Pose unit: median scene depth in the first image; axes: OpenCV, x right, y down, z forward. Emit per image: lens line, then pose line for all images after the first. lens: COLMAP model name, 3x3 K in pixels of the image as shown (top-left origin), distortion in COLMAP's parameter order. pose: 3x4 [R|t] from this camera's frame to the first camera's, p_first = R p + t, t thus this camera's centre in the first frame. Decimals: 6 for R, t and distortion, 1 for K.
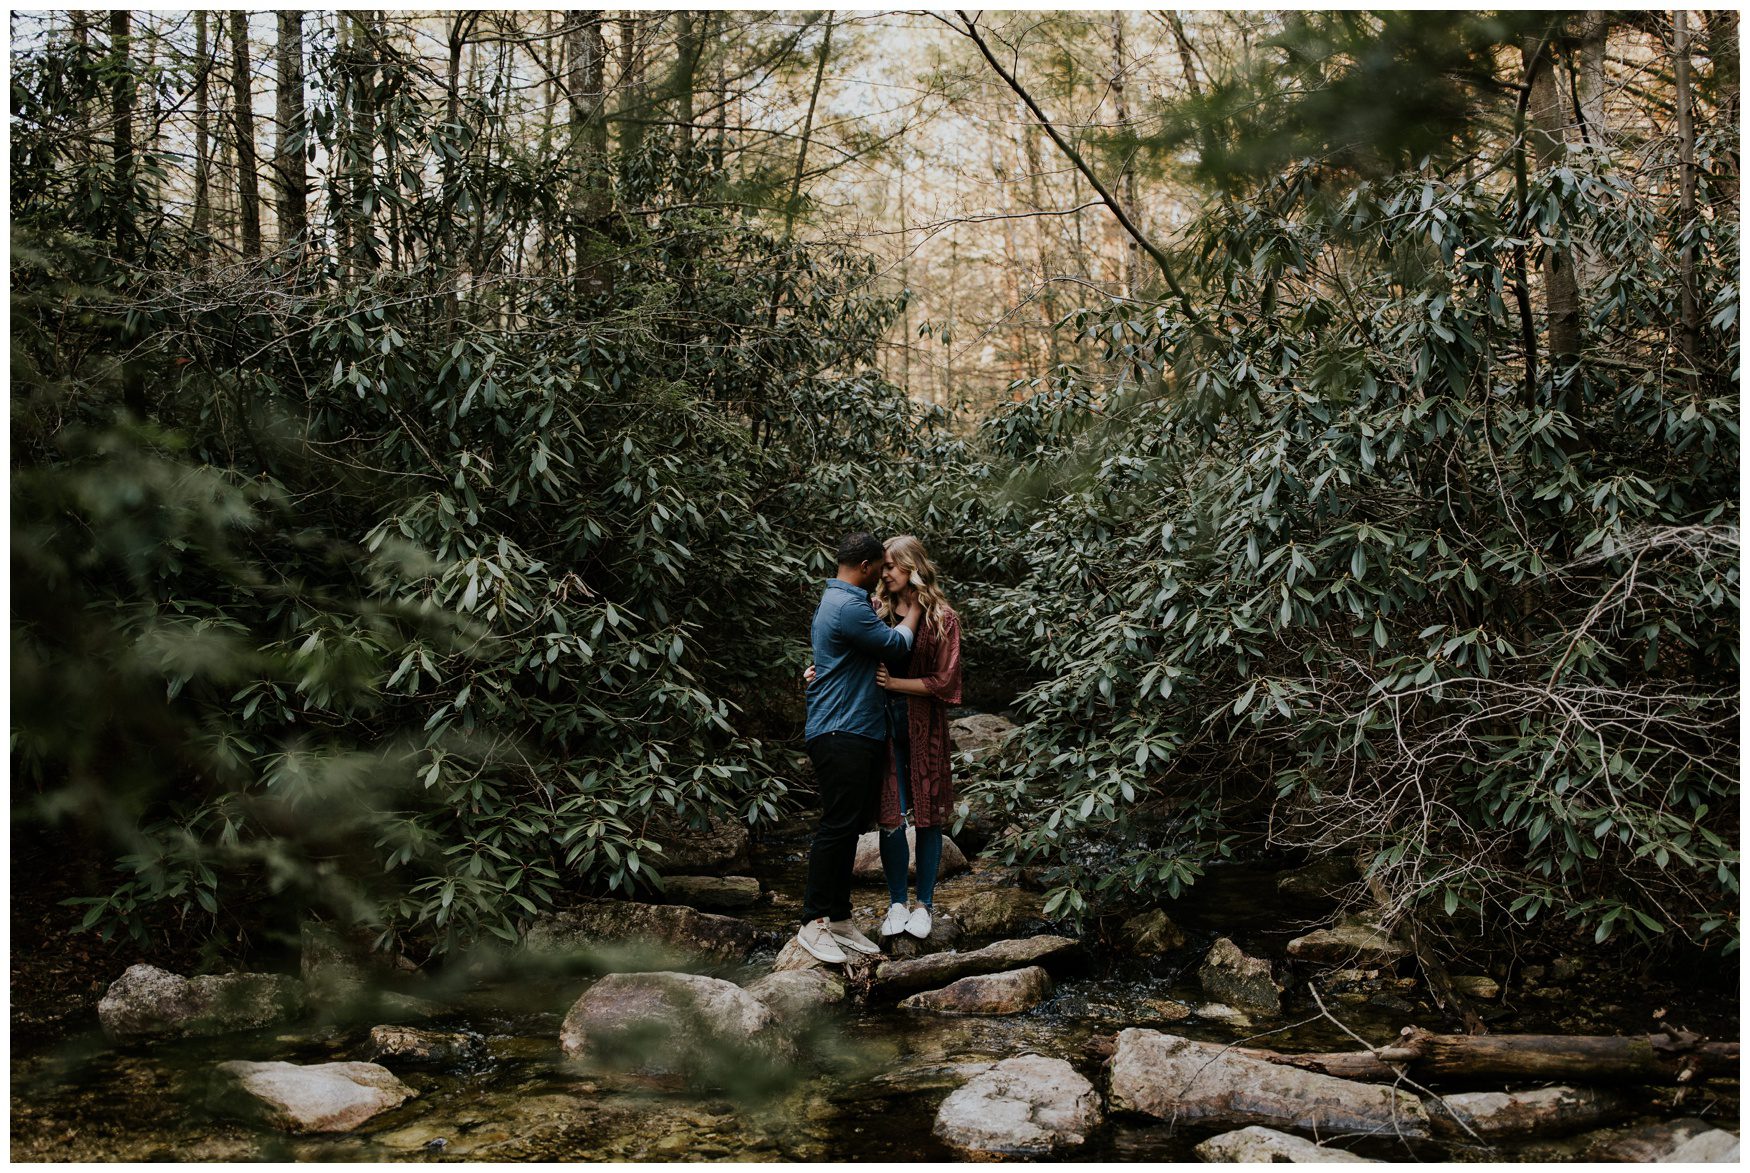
lens RADIAL K [[1745.2, 0, 887.4], [0, 1745.2, 585.4], [0, 0, 1]] dist [-0.005708, 0.000000]
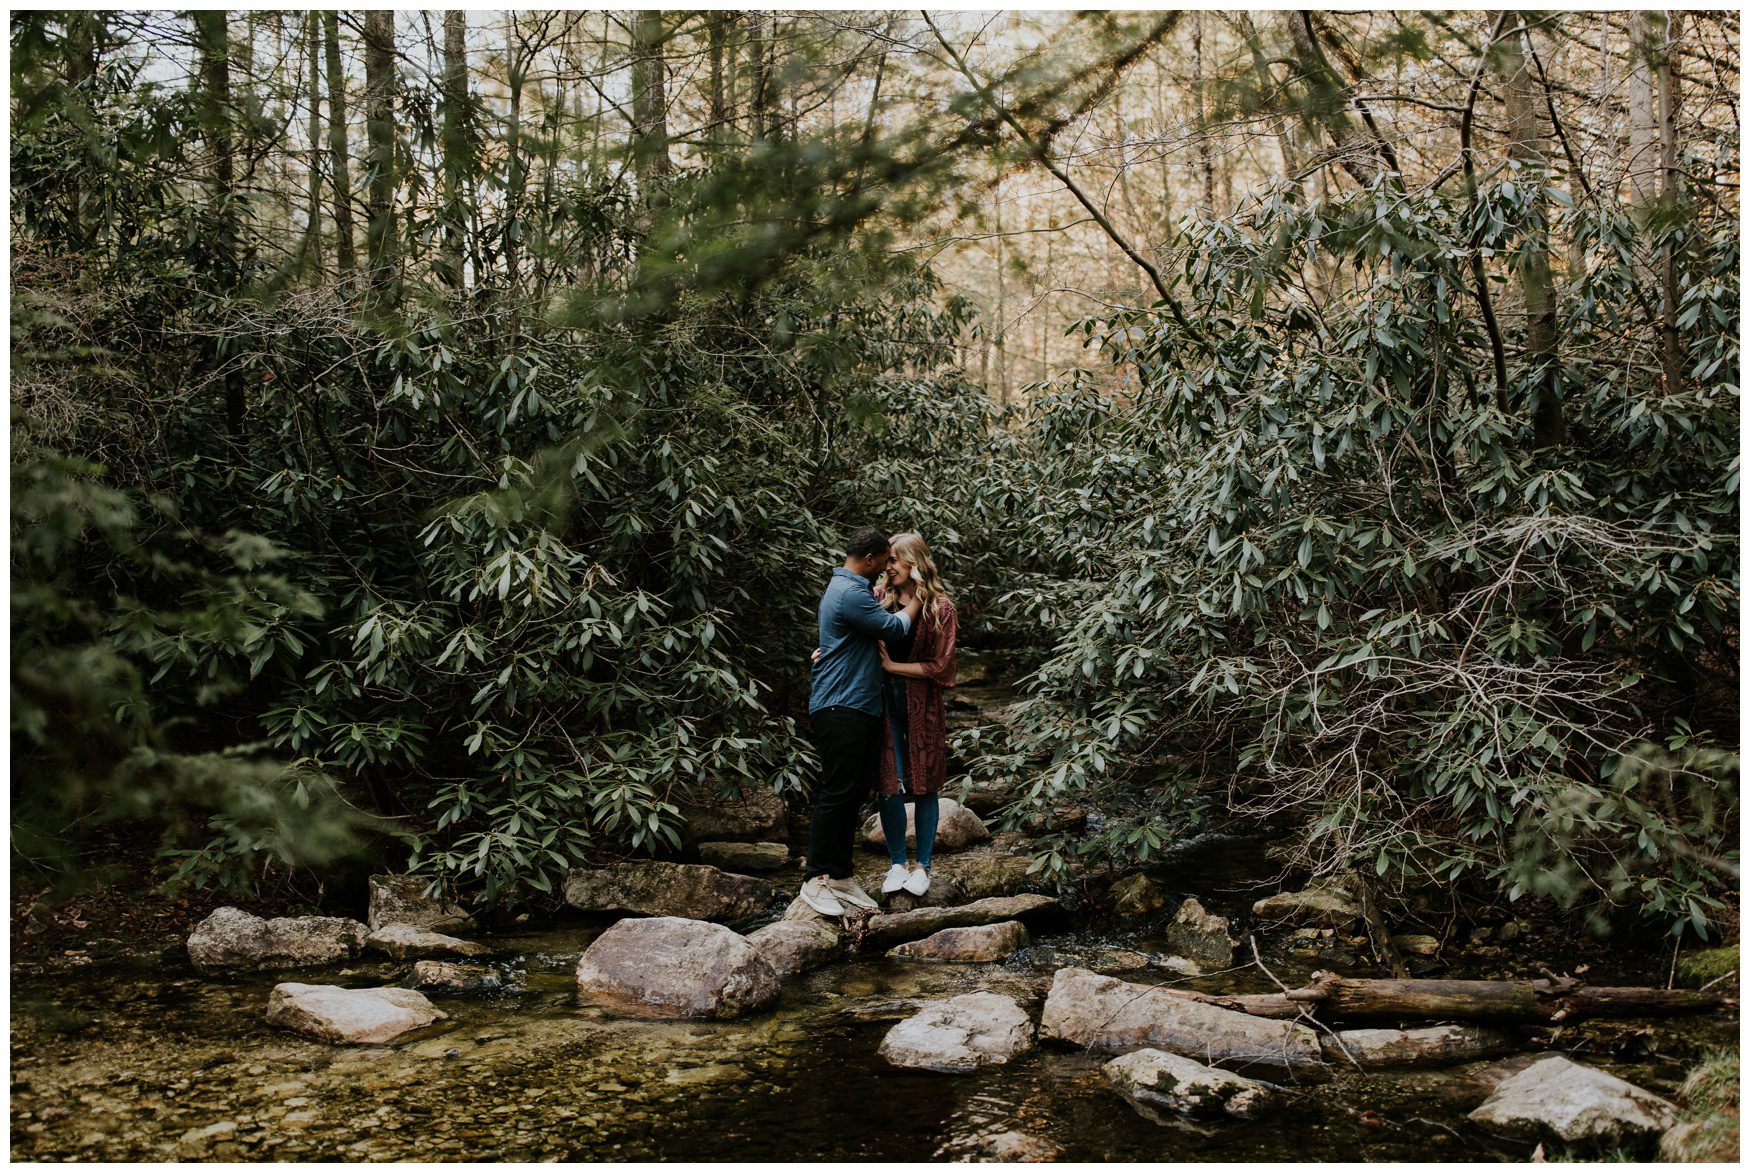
lens RADIAL K [[1745.2, 0, 863.2], [0, 1745.2, 586.1], [0, 0, 1]] dist [-0.005708, 0.000000]
pose [[0.996107, -0.002490, -0.088122, 0.086405], [0.002832, 0.999989, 0.003755, 0.003303], [0.088111, -0.003990, 0.996103, -0.099350]]
